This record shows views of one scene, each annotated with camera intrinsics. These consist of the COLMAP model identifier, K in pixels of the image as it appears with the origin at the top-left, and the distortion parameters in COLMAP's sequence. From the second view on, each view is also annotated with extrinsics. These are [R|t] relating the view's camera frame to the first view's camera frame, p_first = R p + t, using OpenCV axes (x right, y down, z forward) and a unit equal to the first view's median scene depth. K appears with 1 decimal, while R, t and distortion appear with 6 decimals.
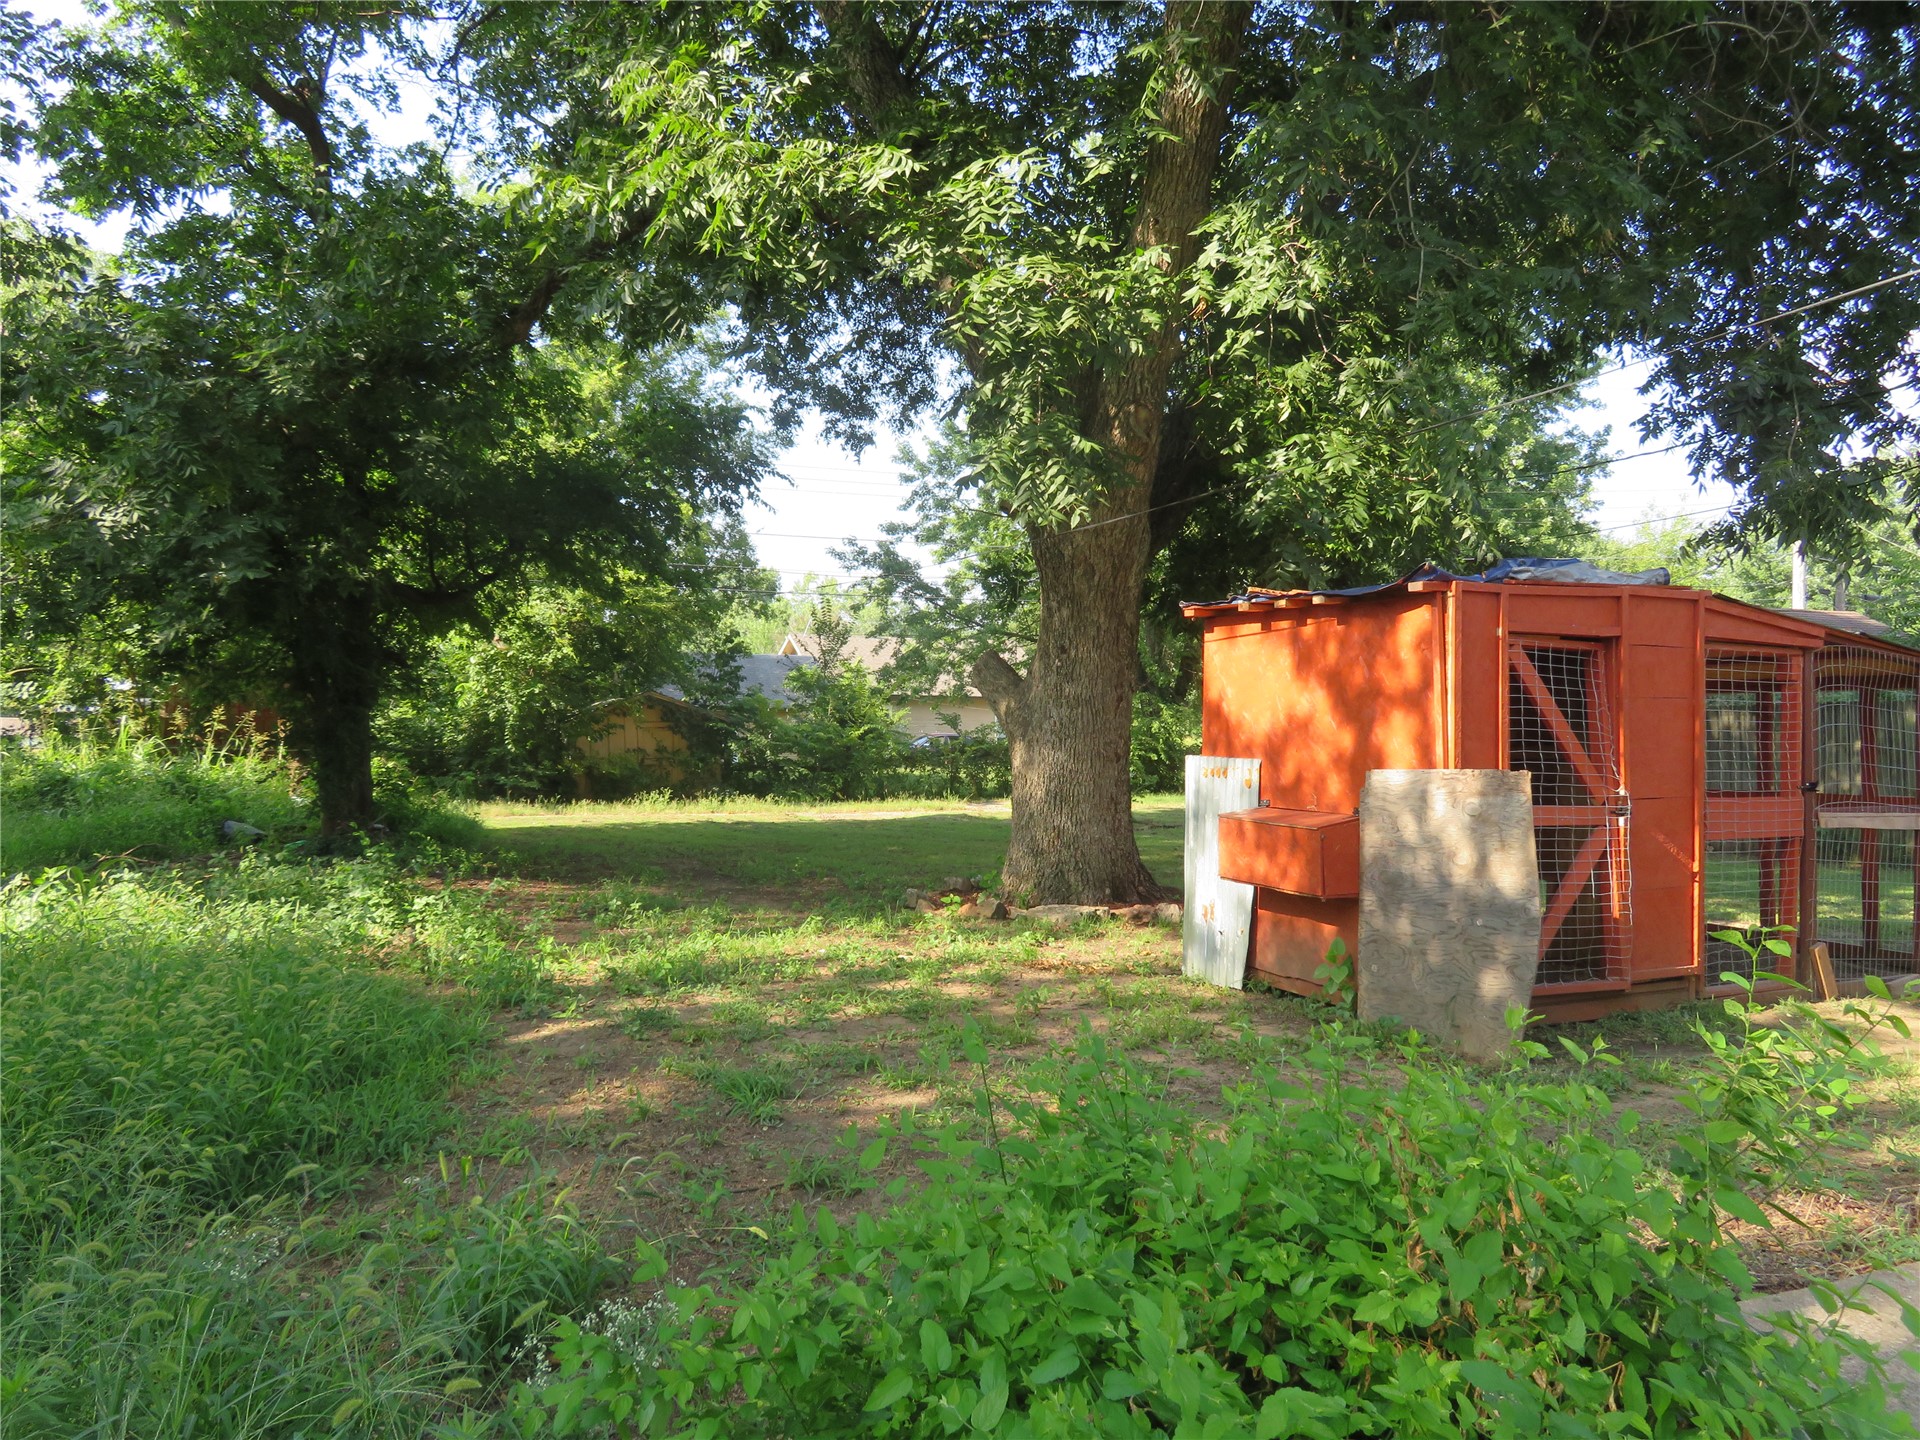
lens RADIAL K [[1374.7, 0, 960.2], [0, 1374.7, 724.6], [0, 0, 1]] dist [-0.003379, -0.005793]
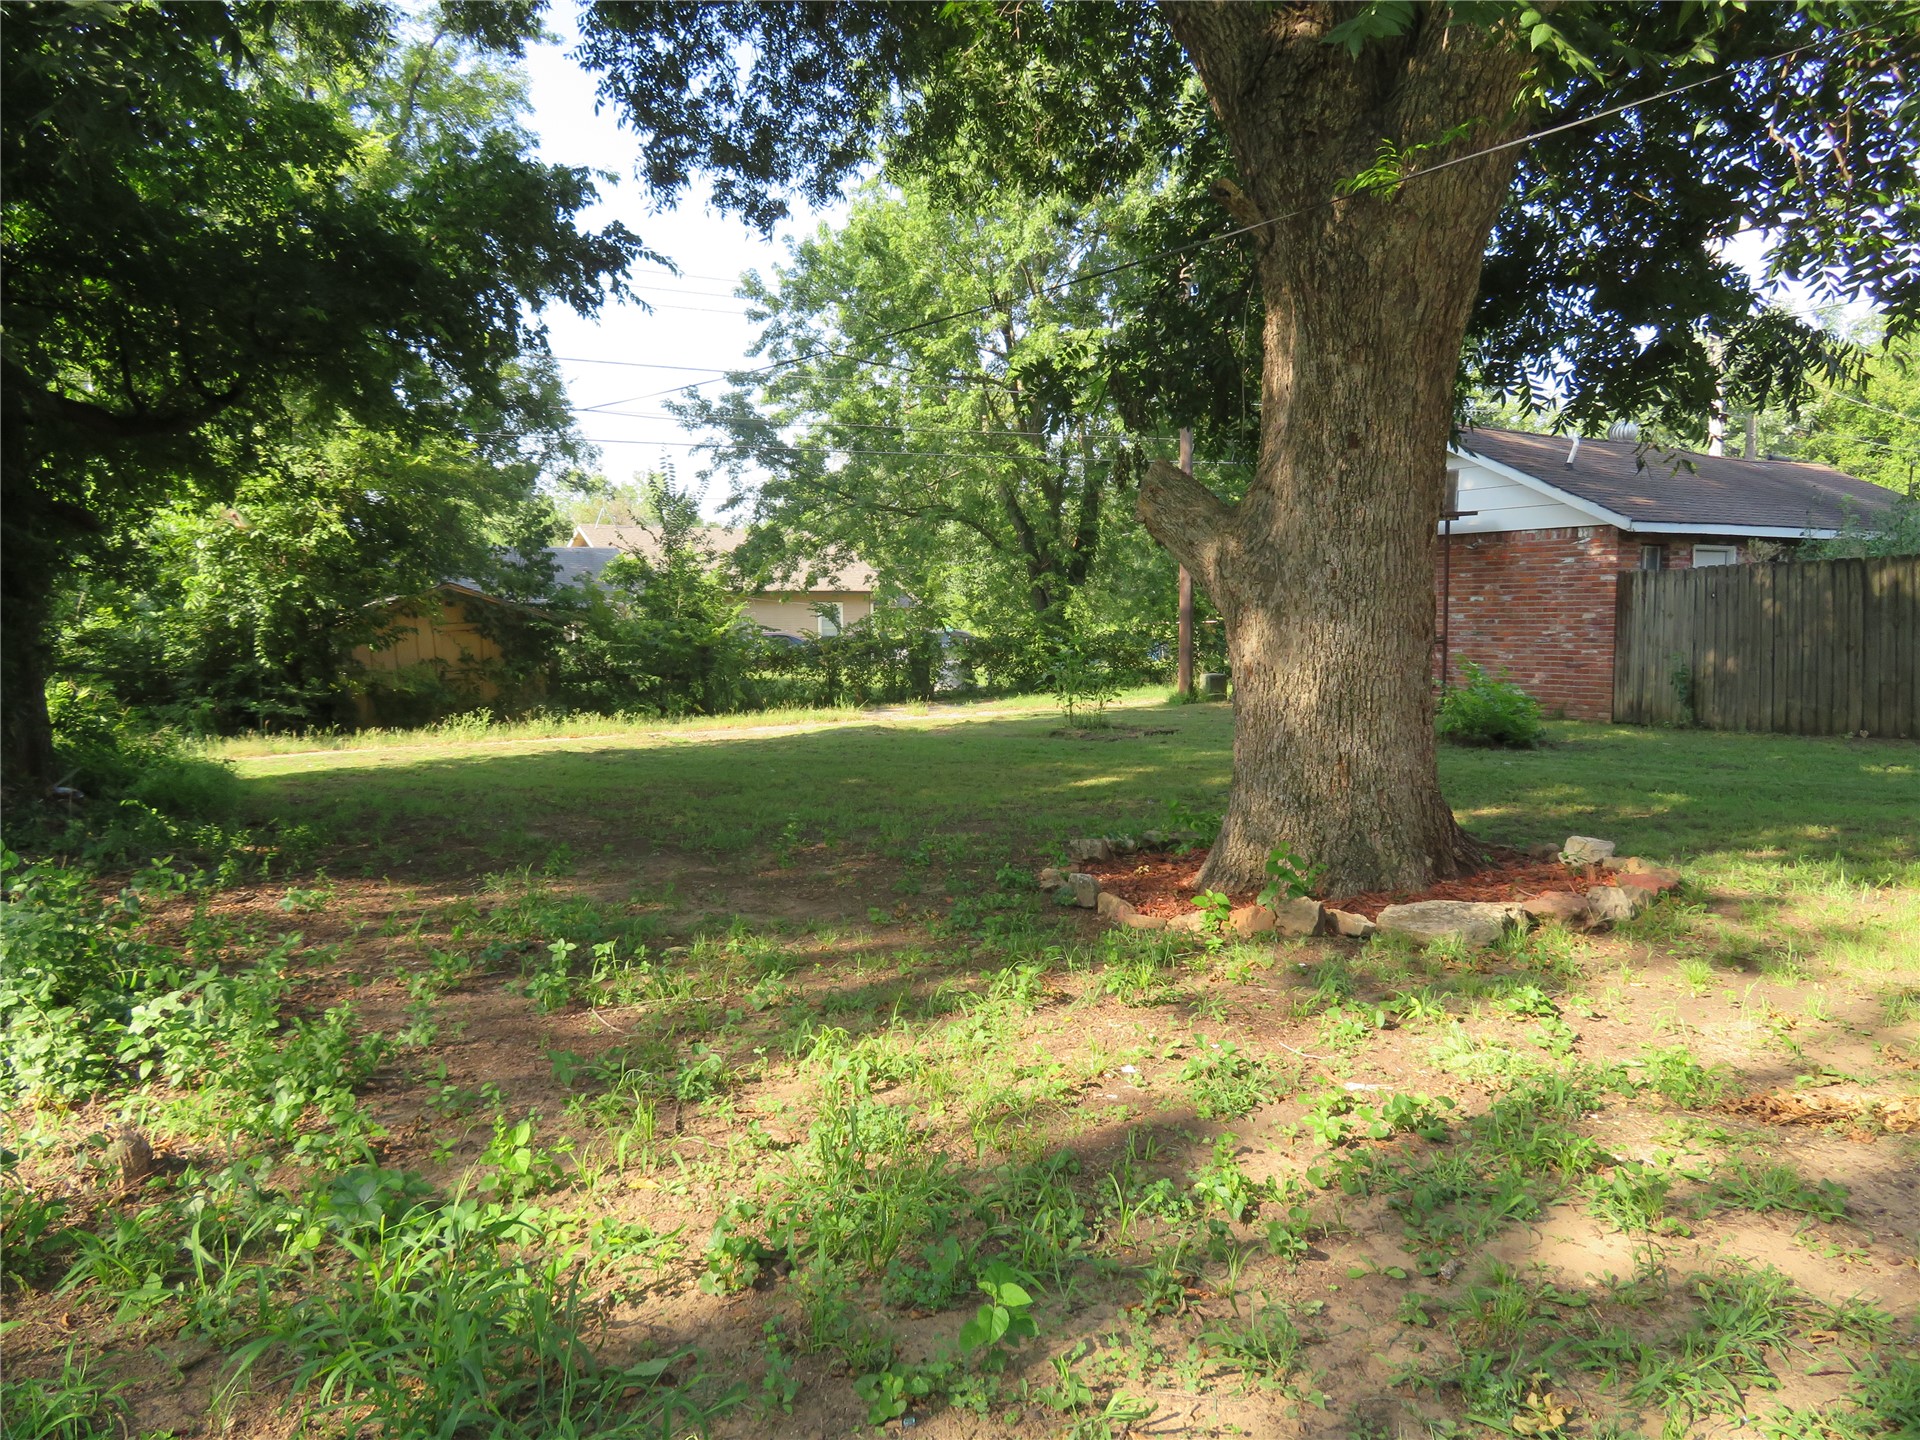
lens RADIAL K [[1374.7, 0, 958.9], [0, 1374.7, 719.9], [0, 0, 1]] dist [-0.003379, -0.005793]
pose [[0.985591, -0.042251, 0.163782, -0.079277], [0.030824, 0.996950, 0.071692, 0.006060], [-0.166312, -0.065611, 0.983888, 0.205562]]
